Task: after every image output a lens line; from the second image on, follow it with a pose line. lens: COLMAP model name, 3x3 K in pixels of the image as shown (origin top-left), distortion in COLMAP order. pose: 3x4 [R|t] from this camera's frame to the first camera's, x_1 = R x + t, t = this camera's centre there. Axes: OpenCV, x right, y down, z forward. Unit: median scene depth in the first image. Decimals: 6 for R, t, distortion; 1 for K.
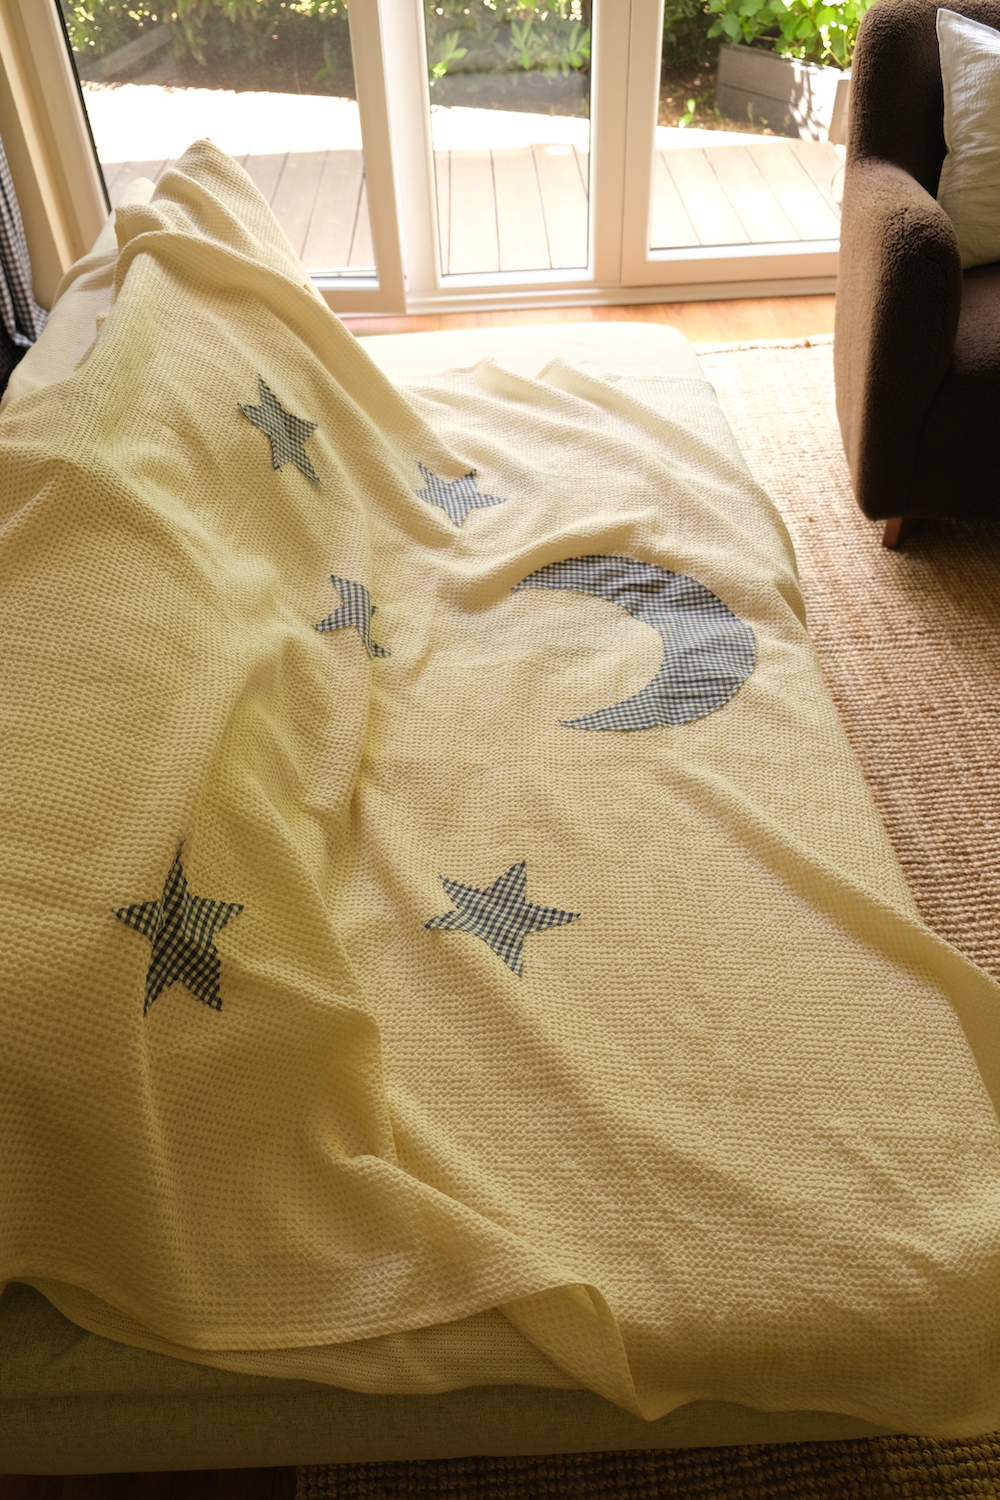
lens RADIAL K [[1141.4, 0, 500.0], [0, 1141.4, 750.0], [0, 0, 1]] dist [-0.007821, 0.018208]
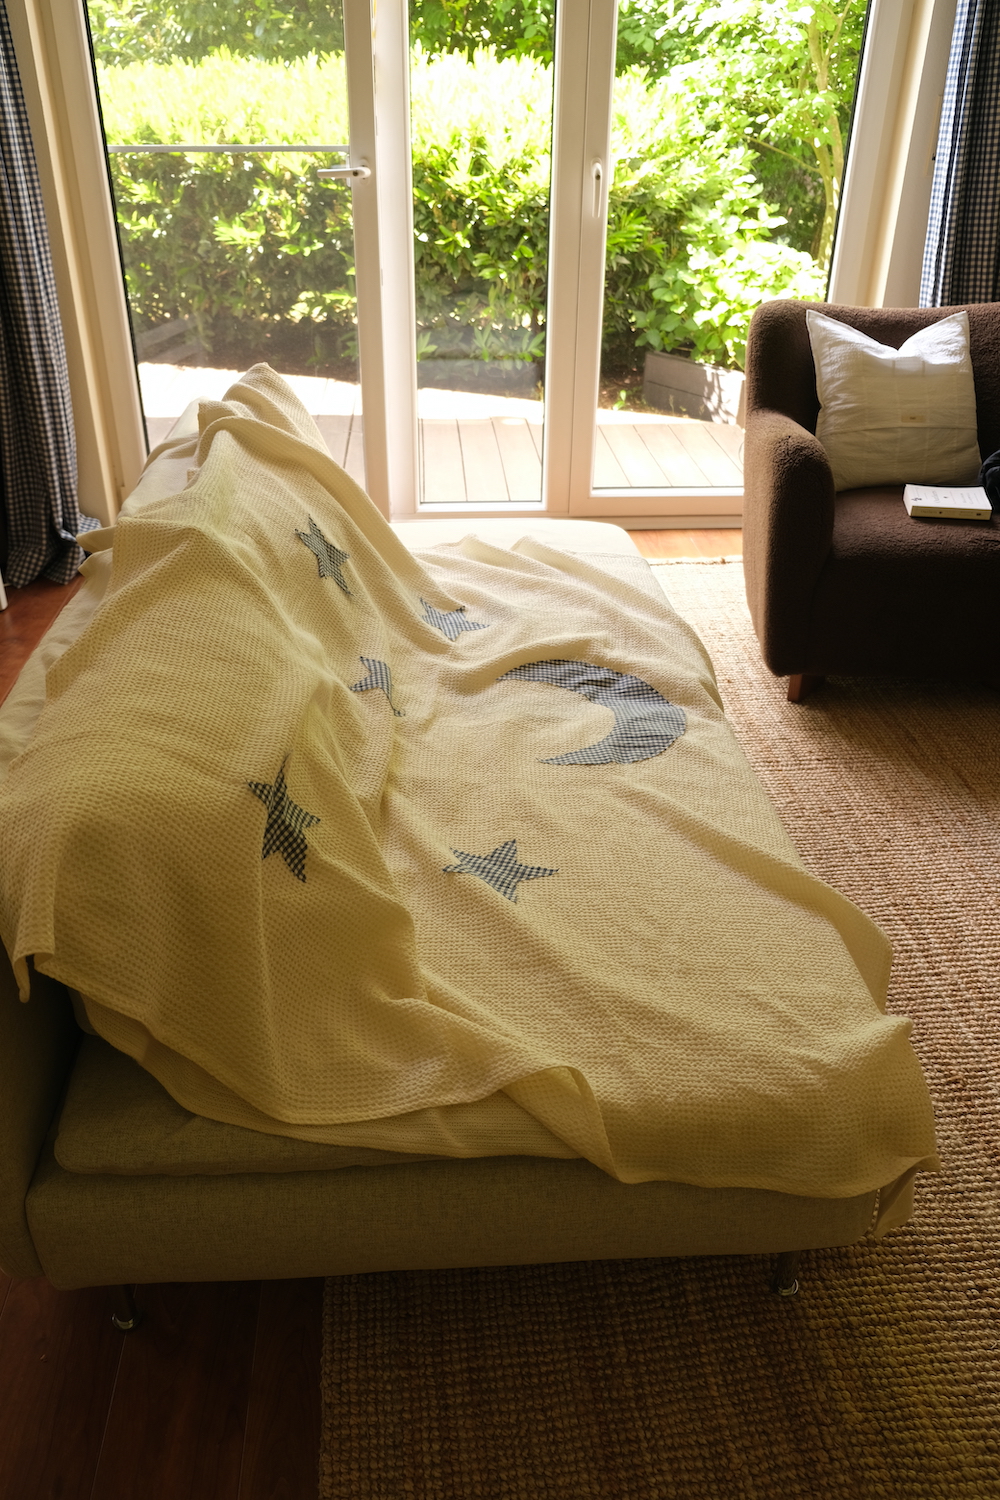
lens RADIAL K [[1141.4, 0, 500.0], [0, 1141.4, 750.0], [0, 0, 1]] dist [-0.007821, 0.018208]
pose [[0.998238, 0.024492, 0.054043, -0.057944], [-0.011435, 0.973165, -0.229824, 0.251330], [-0.058222, 0.228801, 0.971731, -0.249385]]
